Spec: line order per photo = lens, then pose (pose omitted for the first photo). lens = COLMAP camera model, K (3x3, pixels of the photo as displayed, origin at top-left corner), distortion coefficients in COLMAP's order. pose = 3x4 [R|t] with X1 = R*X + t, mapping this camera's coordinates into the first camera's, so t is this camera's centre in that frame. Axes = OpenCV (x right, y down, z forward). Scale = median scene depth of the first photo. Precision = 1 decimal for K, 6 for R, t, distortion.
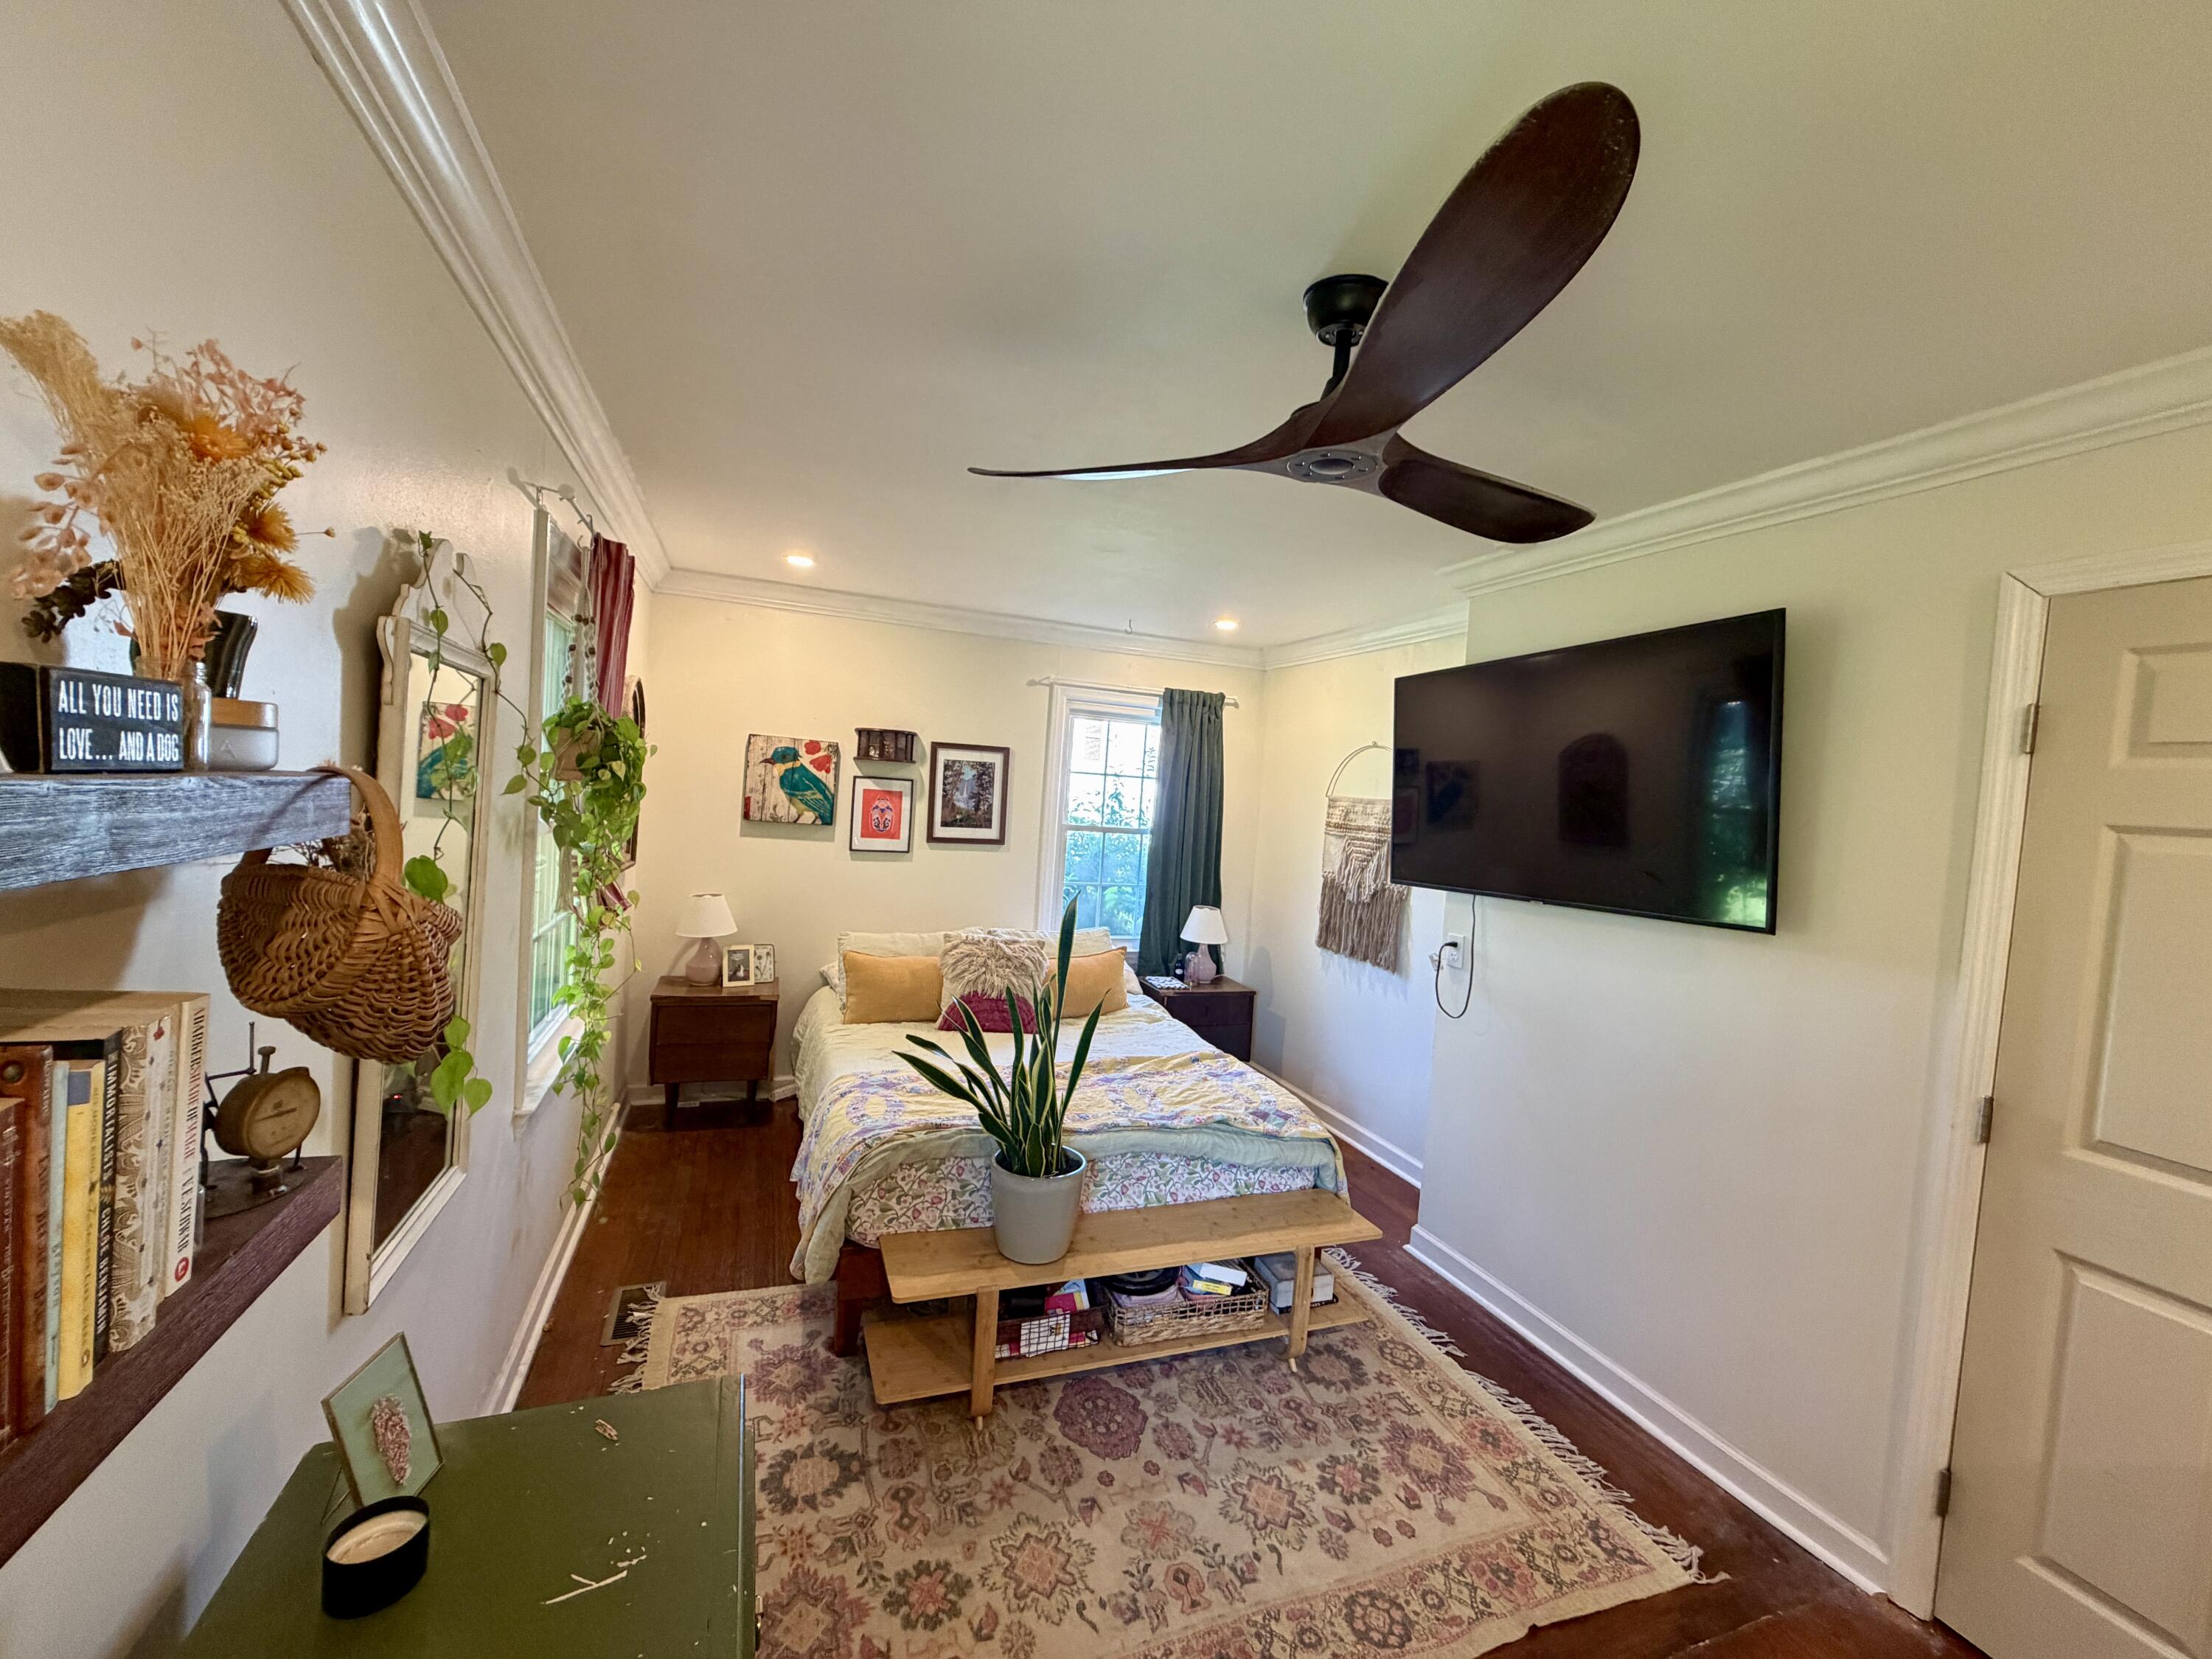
lens RADIAL K [[876.8, 0, 1096.4], [0, 876.8, 819.6], [0, 0, 1]] dist [-0.003983, 0.000174]
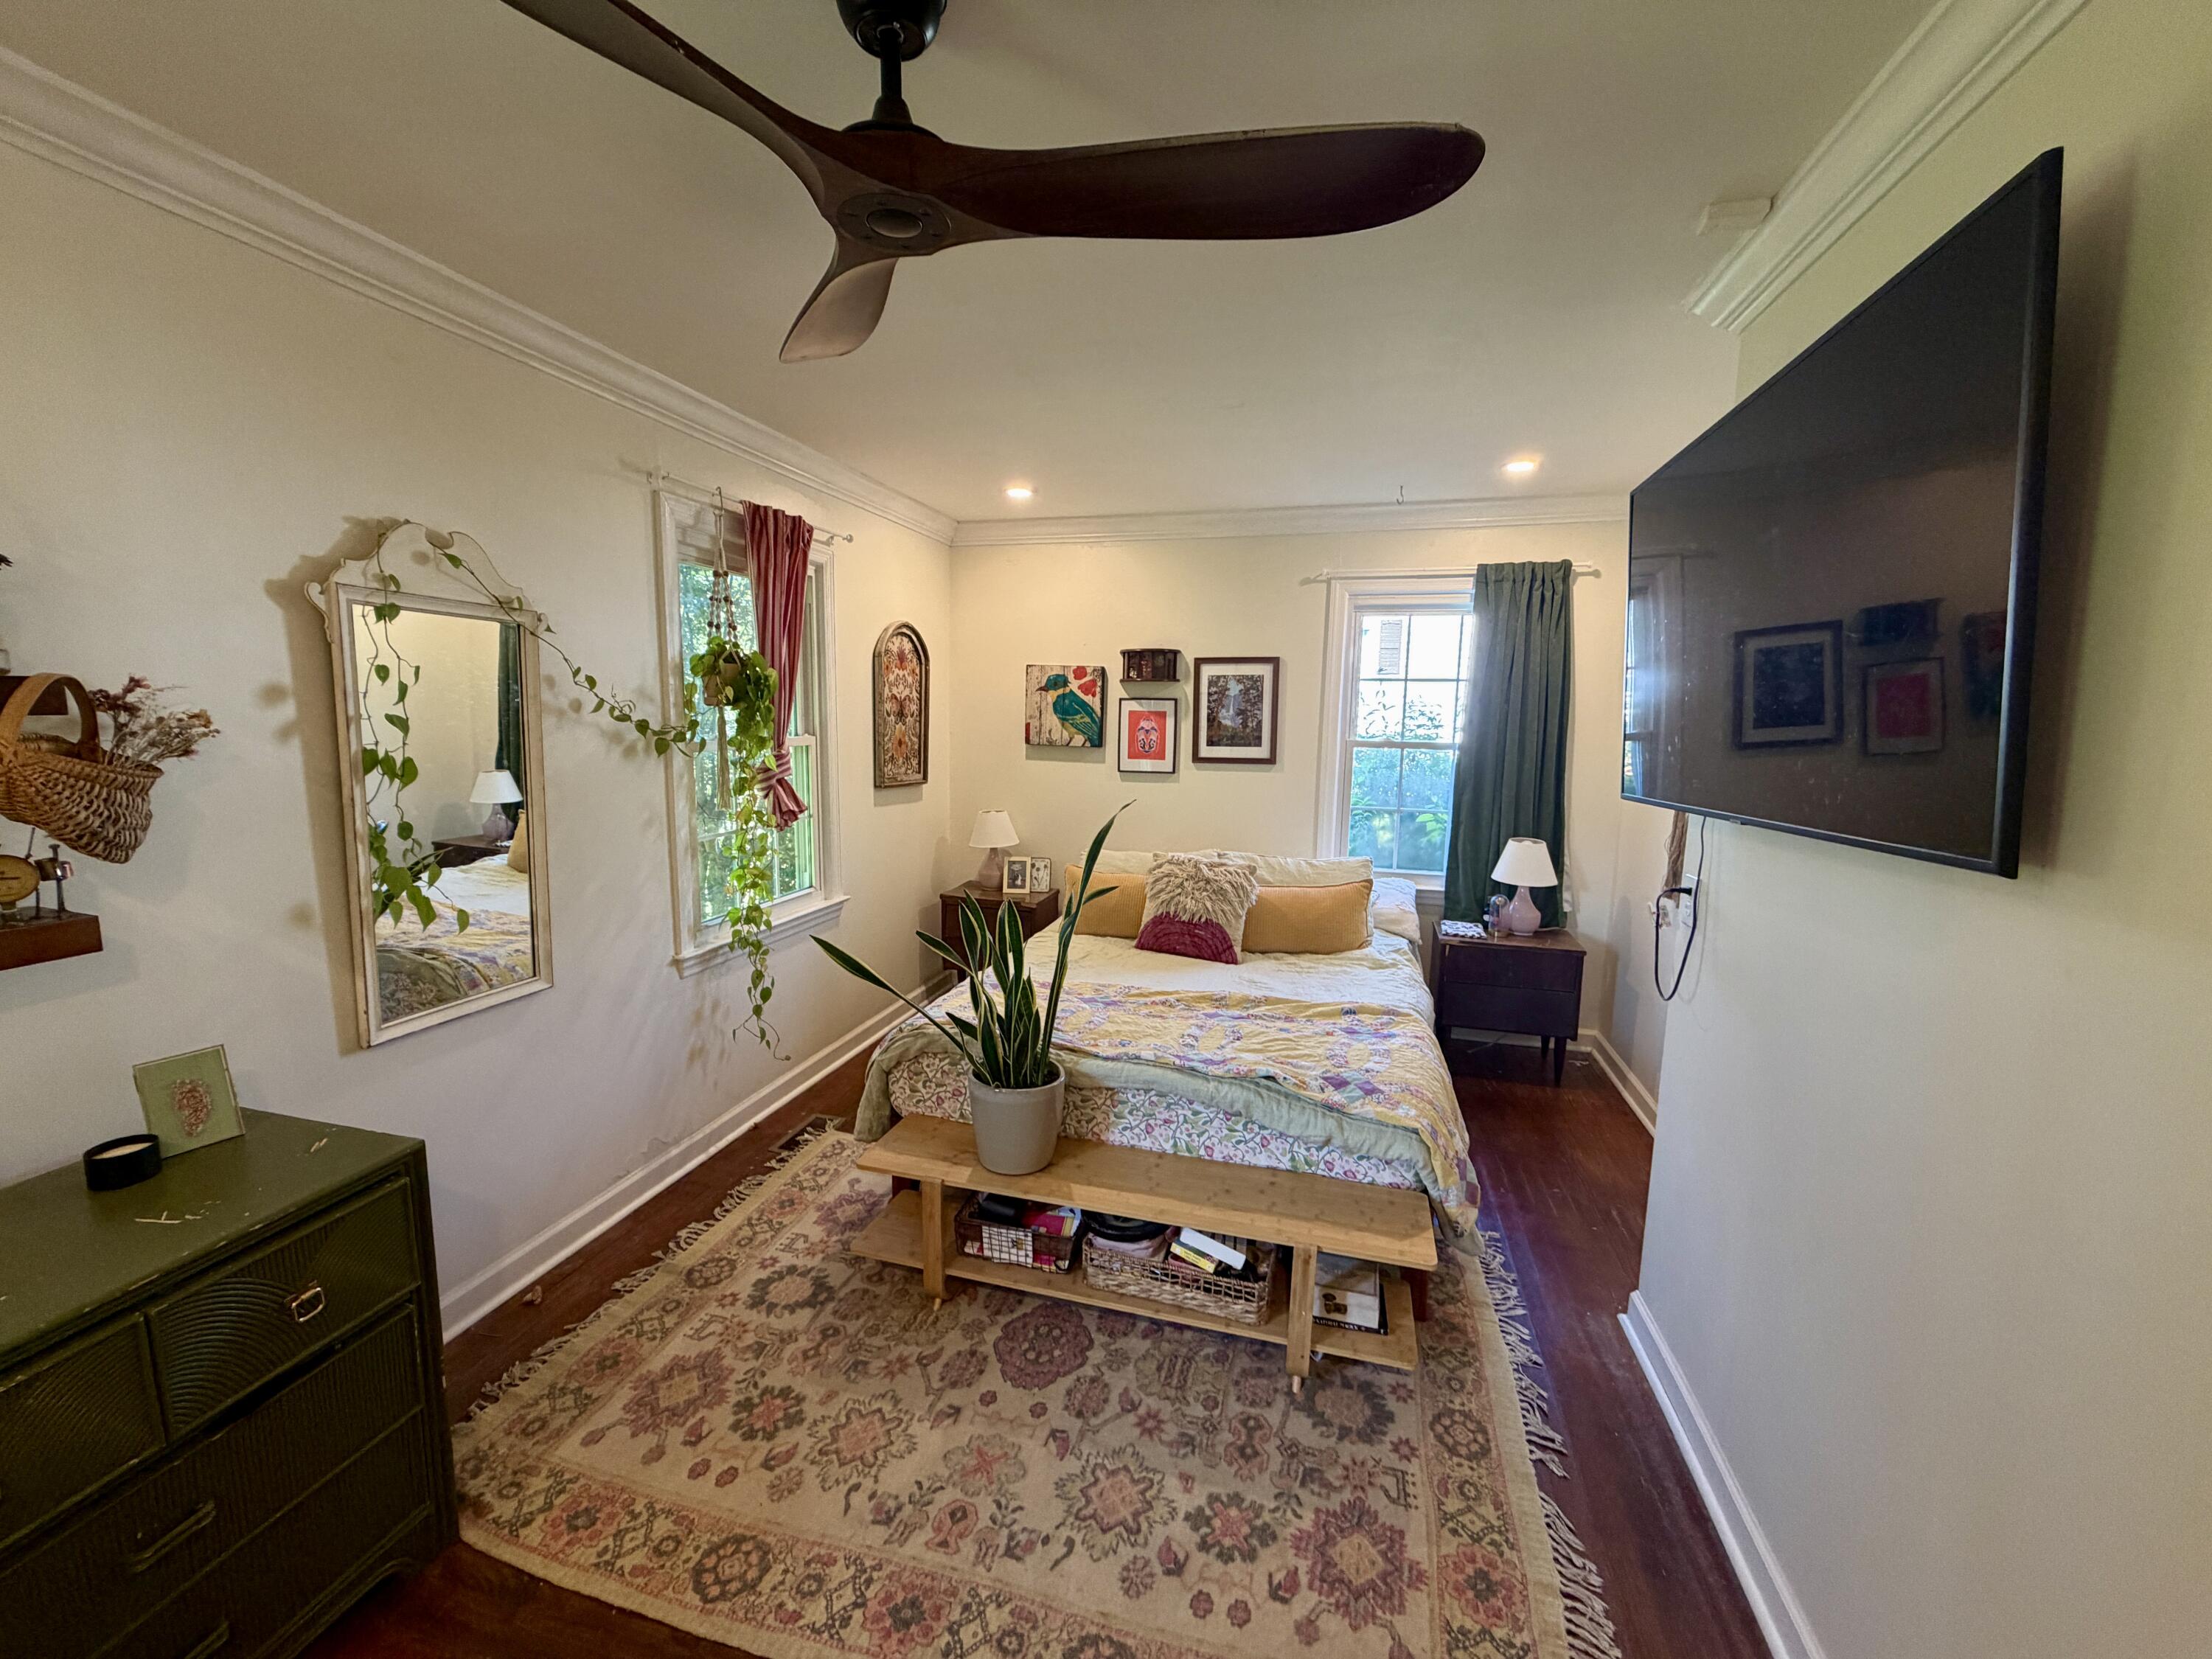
lens RADIAL K [[876.8, 0, 1101.3], [0, 876.8, 823.0], [0, 0, 1]] dist [-0.003983, 0.000174]
pose [[0.806893, 0.021192, -0.590318, 0.529422], [0.020985, 0.997697, 0.064500, 0.048954], [0.590325, -0.064432, 0.804590, 0.268650]]
